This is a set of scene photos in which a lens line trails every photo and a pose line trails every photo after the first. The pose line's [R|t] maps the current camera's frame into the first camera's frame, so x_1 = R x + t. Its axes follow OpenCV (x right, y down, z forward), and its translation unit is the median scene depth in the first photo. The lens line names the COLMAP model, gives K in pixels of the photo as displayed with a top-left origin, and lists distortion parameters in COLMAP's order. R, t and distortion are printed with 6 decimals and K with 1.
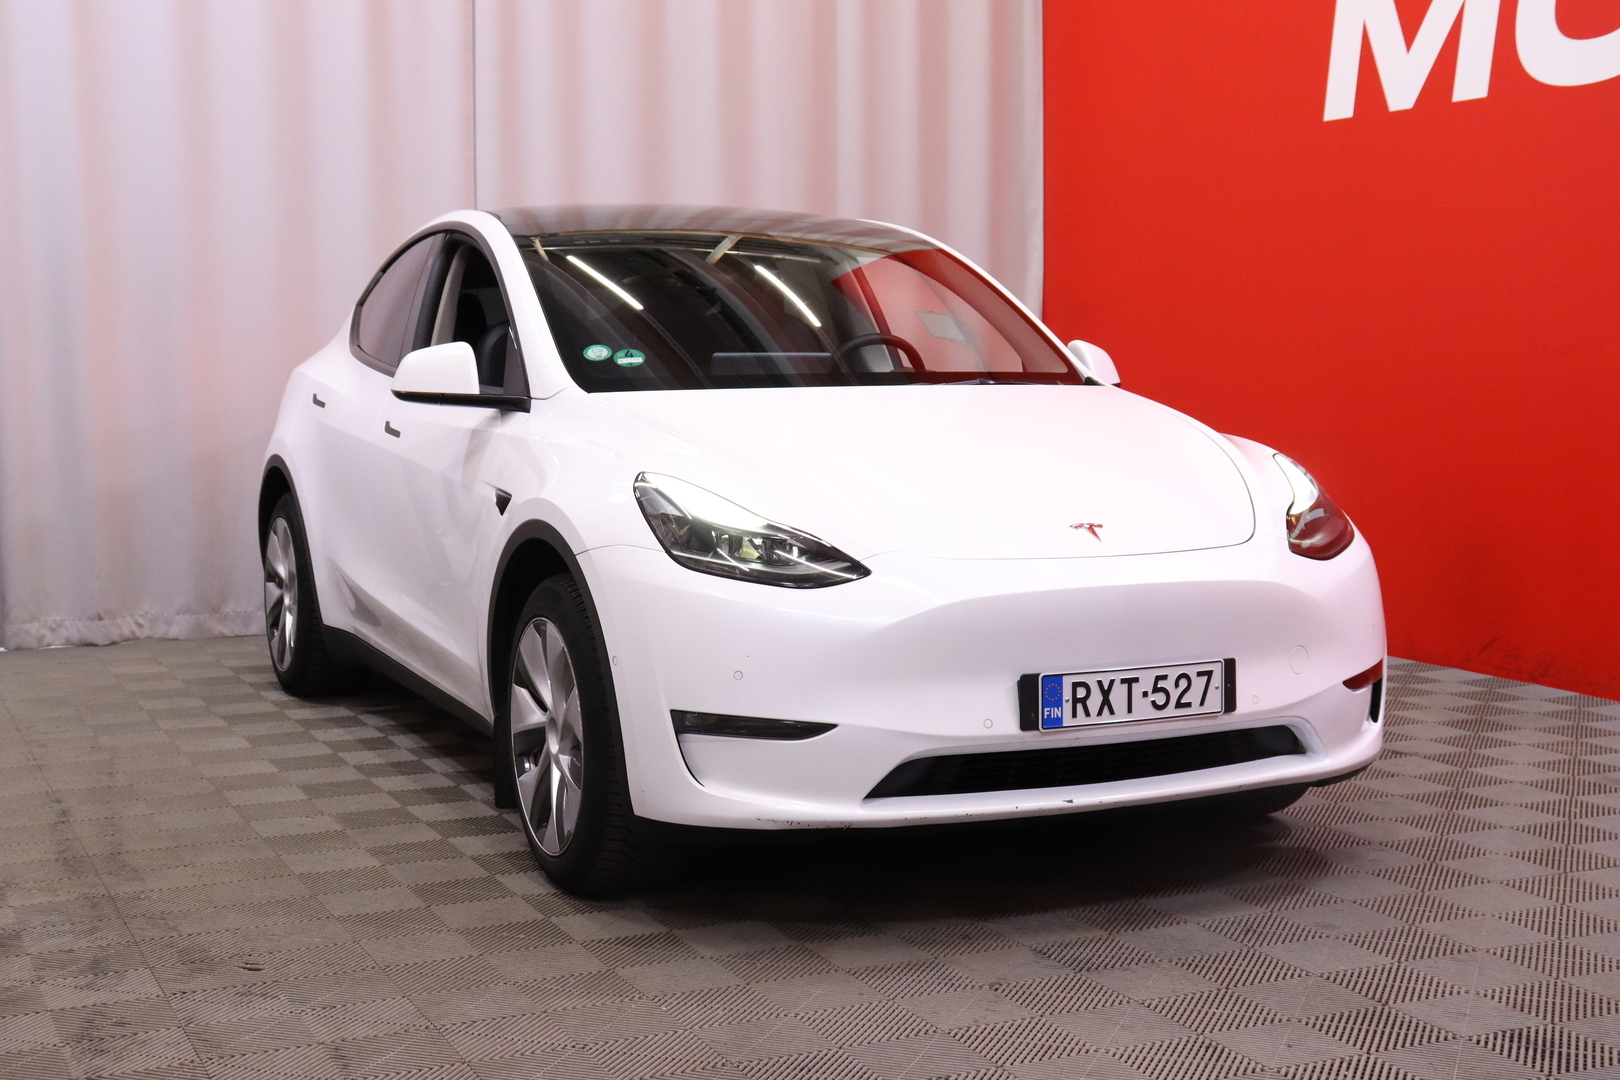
lens RADIAL K [[2115.5, 0, 810.0], [0, 2115.5, 540.0], [0, 0, 1]] dist [0.038383, 0.029688]
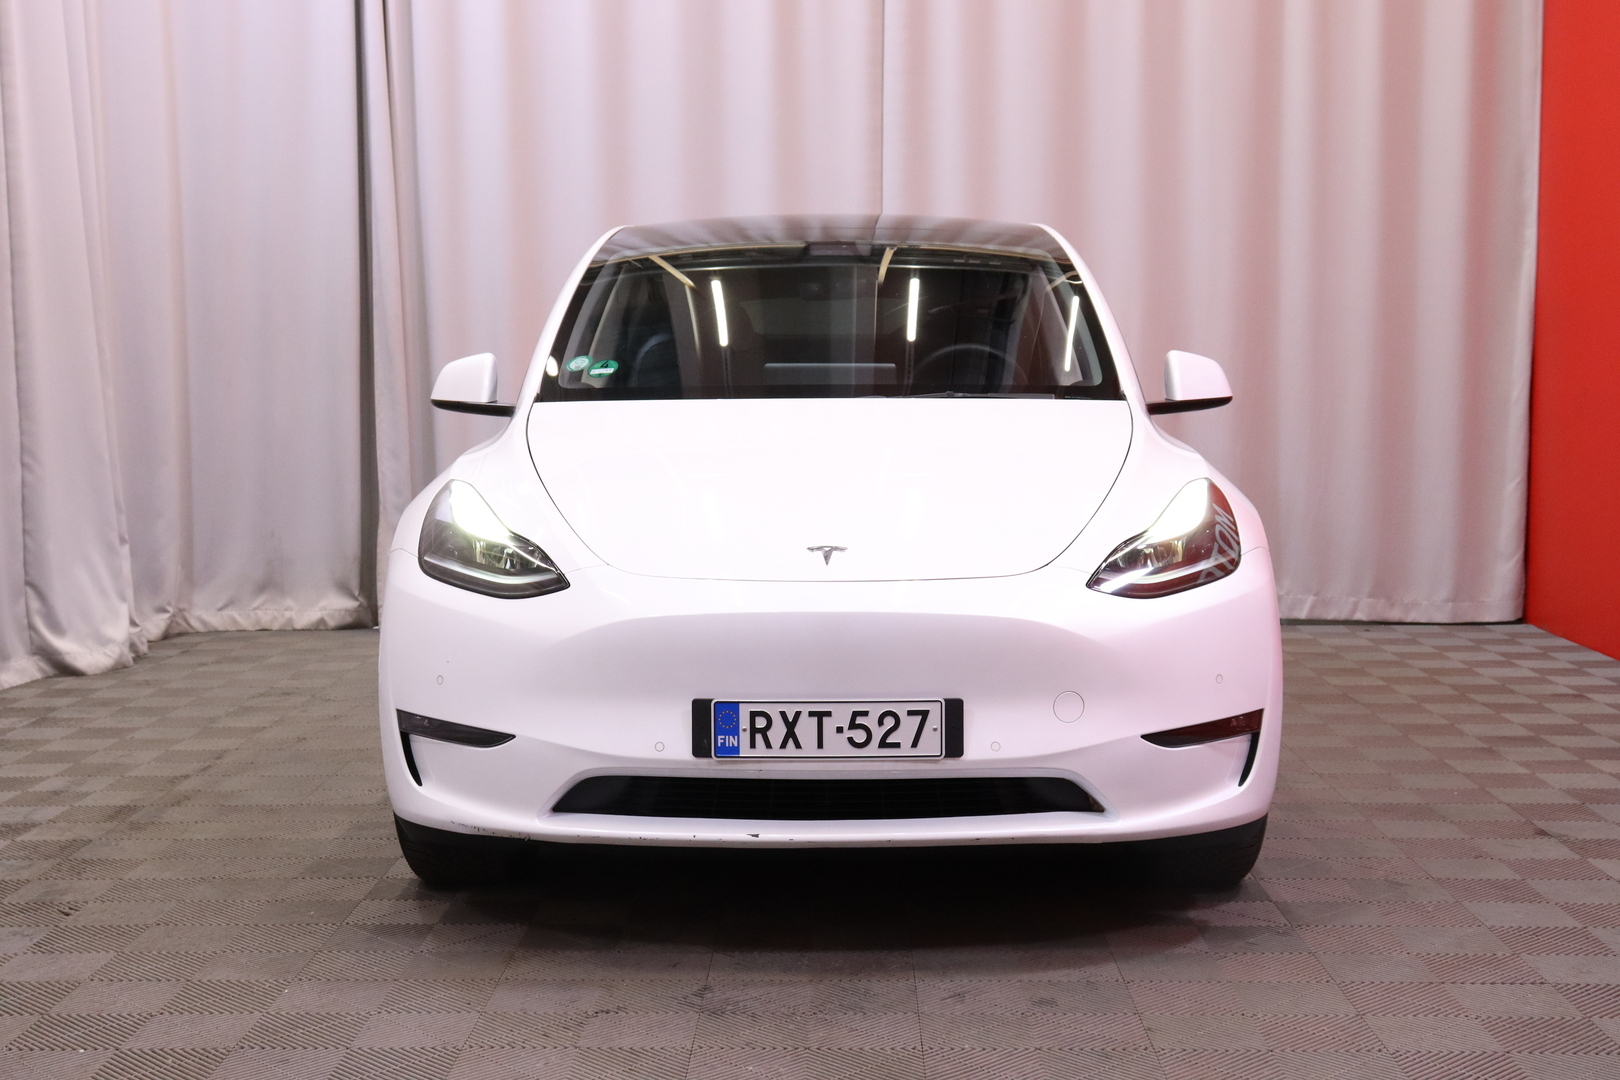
lens RADIAL K [[2115.5, 0, 810.0], [0, 2115.5, 540.0], [0, 0, 1]] dist [0.038383, 0.029688]
pose [[0.900289, 0.038584, -0.433580, 0.552920], [-0.039521, 0.999195, 0.006857, -0.017356], [0.433496, 0.010962, 0.901089, 0.148154]]
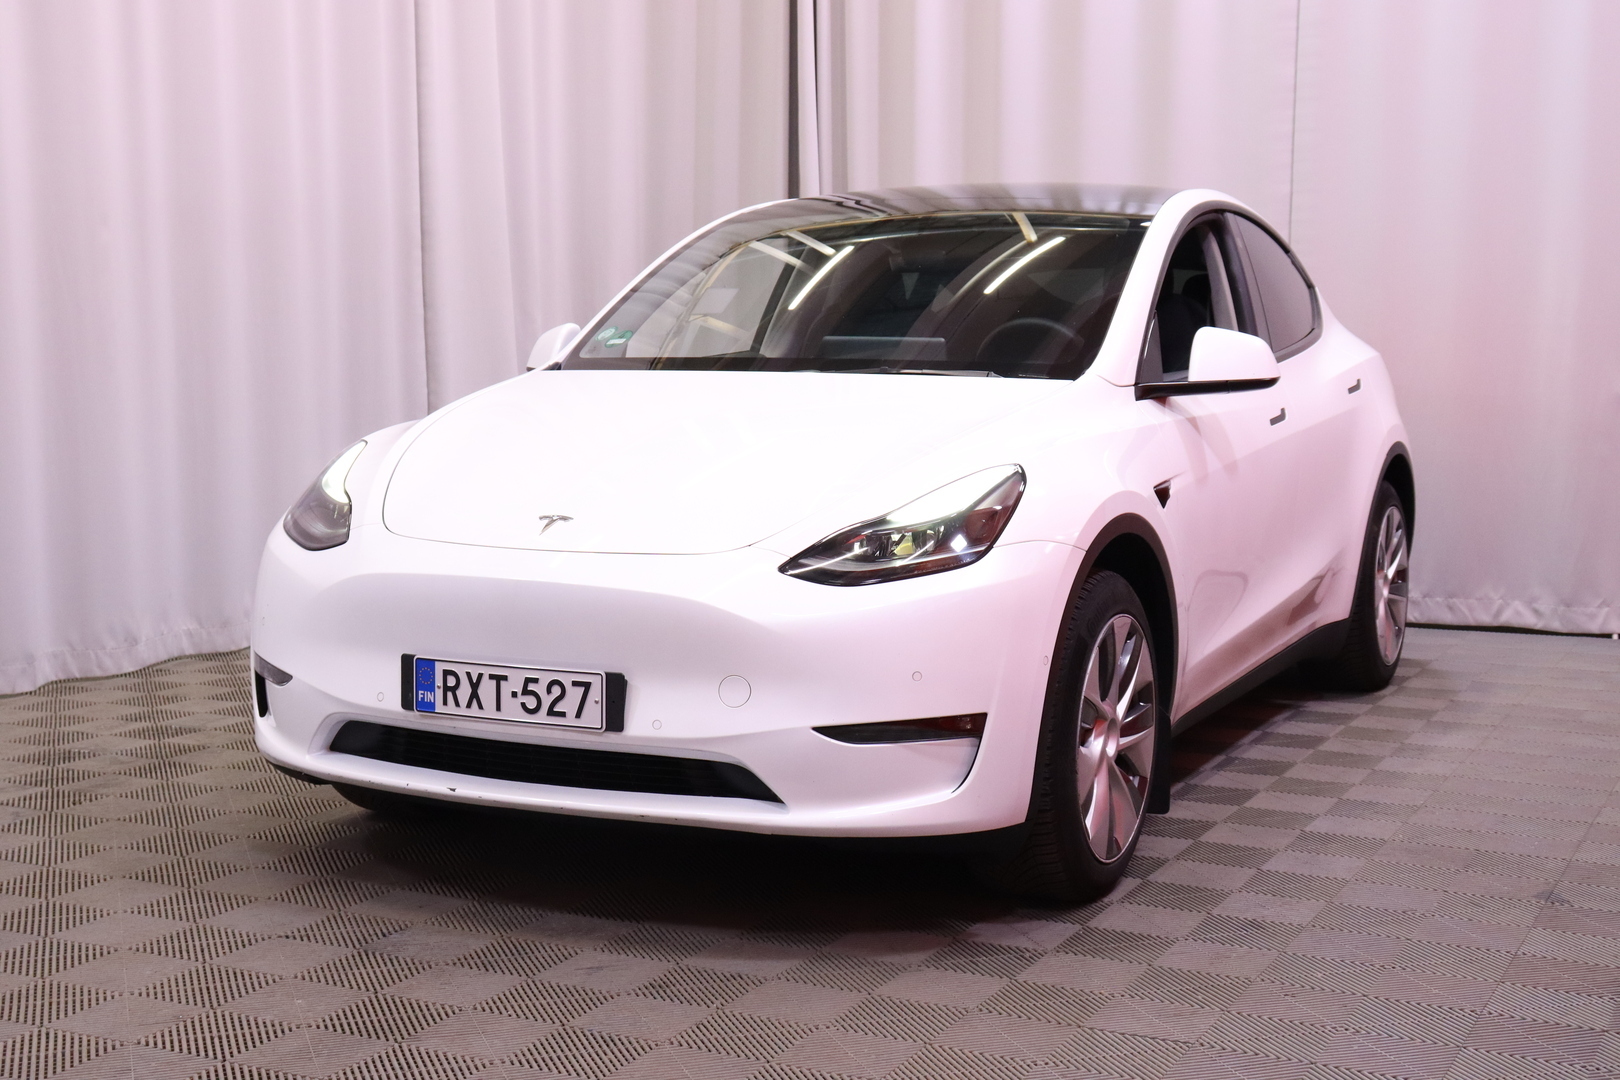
lens RADIAL K [[2115.5, 0, 810.0], [0, 2115.5, 540.0], [0, 0, 1]] dist [0.038383, 0.029688]
pose [[0.628078, 0.086352, -0.773344, 0.982666], [-0.079319, 0.995752, 0.046766, -0.052583], [0.774097, 0.031968, 0.632259, 0.497568]]
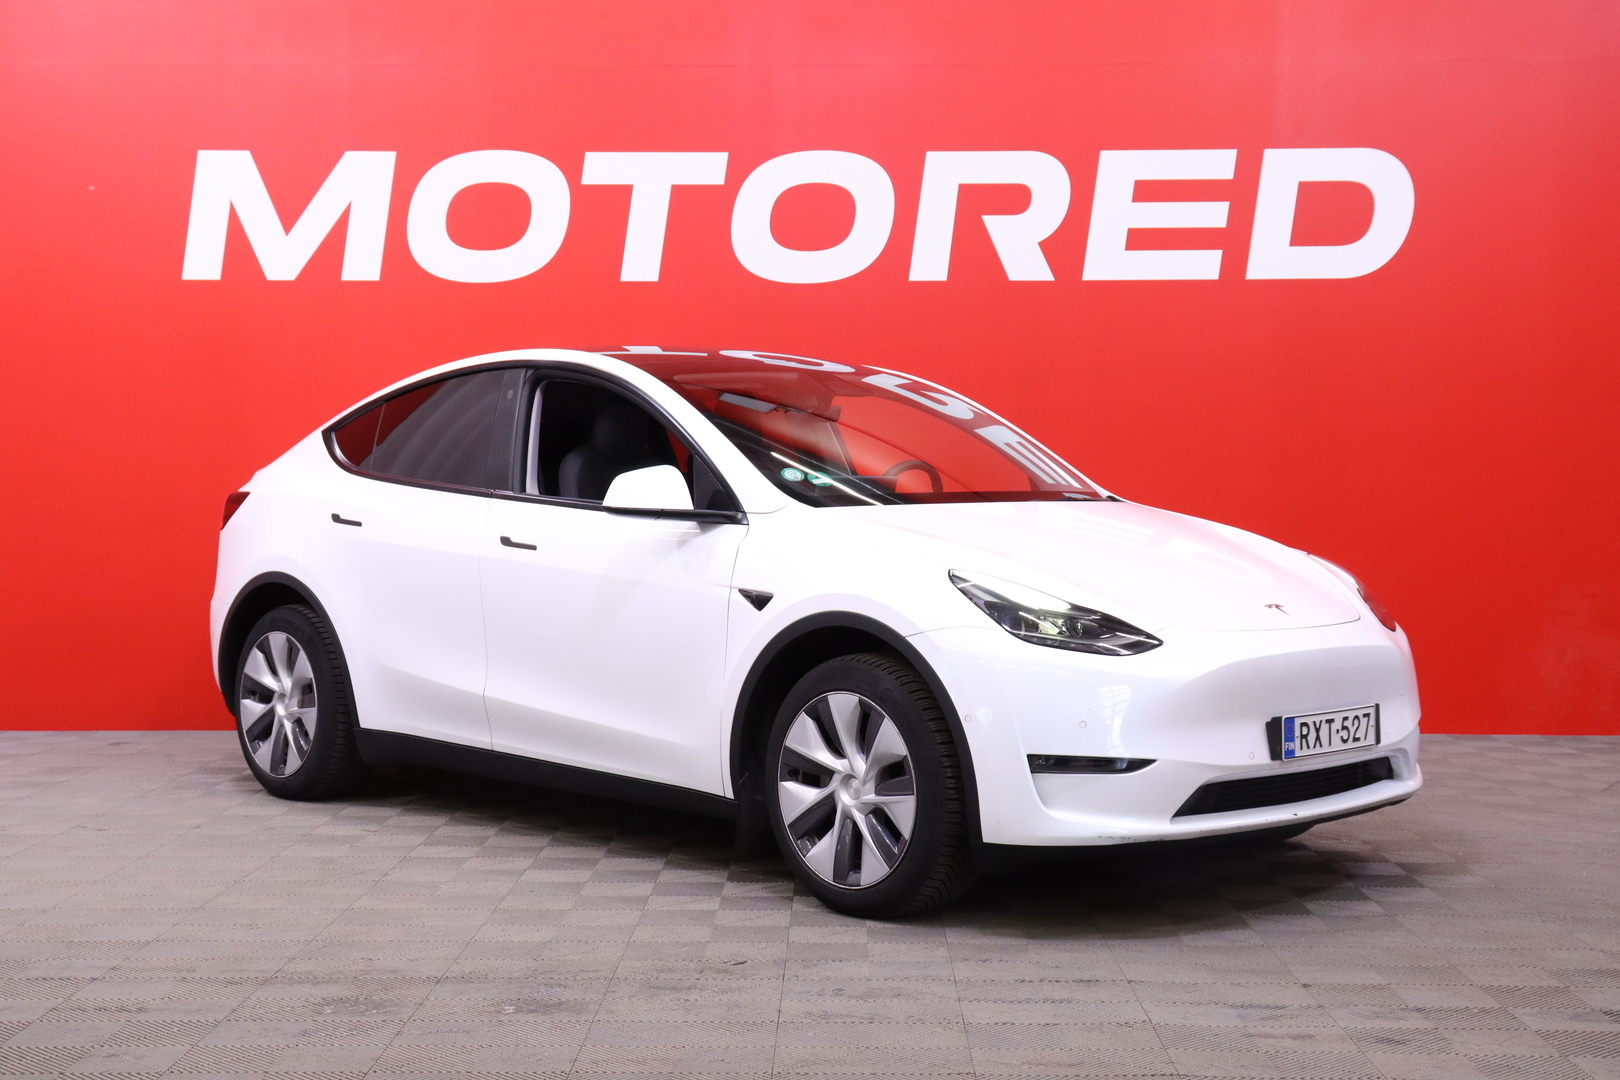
lens RADIAL K [[2115.5, 0, 810.0], [0, 2115.5, 540.0], [0, 0, 1]] dist [0.038383, 0.029688]
pose [[0.949383, -0.005299, 0.314076, -0.572325], [0.025936, 0.997766, -0.061567, 0.026810], [-0.313048, 0.066597, 0.947399, -0.159851]]
